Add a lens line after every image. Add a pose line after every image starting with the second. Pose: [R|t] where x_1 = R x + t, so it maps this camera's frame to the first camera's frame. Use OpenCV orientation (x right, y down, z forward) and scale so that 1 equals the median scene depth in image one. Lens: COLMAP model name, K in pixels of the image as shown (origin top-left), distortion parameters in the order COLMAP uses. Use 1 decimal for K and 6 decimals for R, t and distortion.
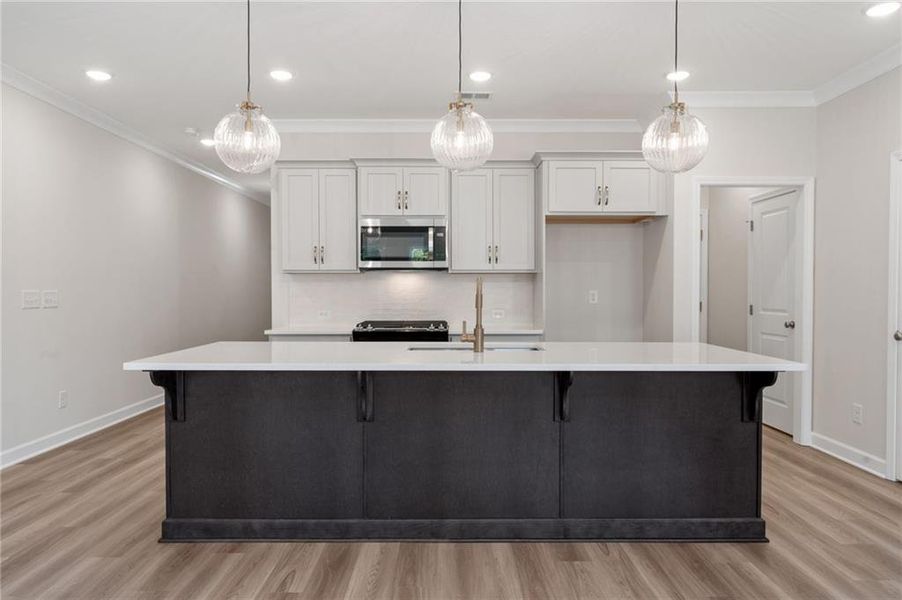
lens RADIAL K [[586.5, 0, 451.0], [0, 586.5, 300.0], [0, 0, 1]] dist [0.000705, -0.001111]
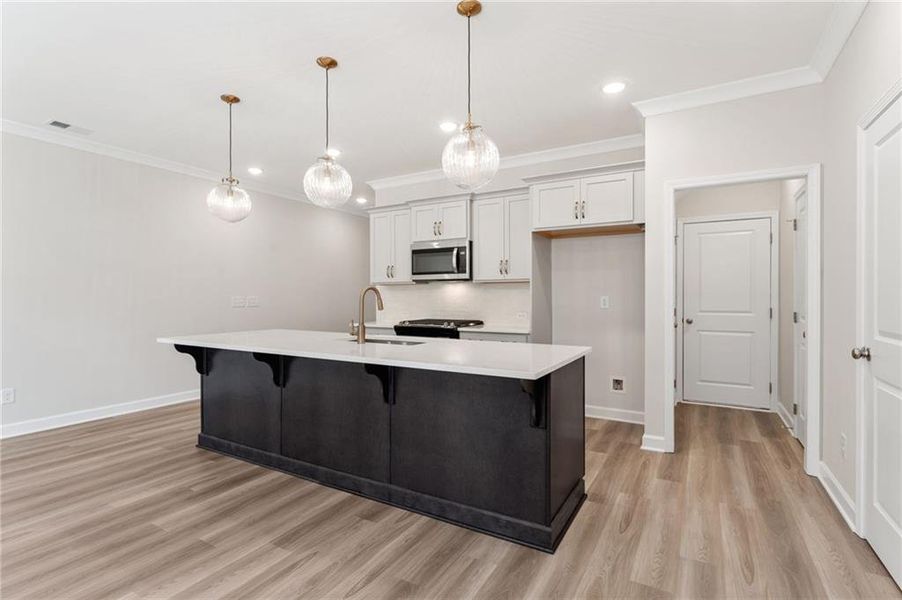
lens RADIAL K [[435.7, 0, 451.0], [0, 435.7, 300.0], [0, 0, 1]] dist [-0.000160, 0.000054]
pose [[0.862796, 0.001702, -0.505550, 0.461676], [-0.007026, 0.999938, -0.008624, -0.000487], [0.505504, 0.010992, 0.862754, 0.174379]]
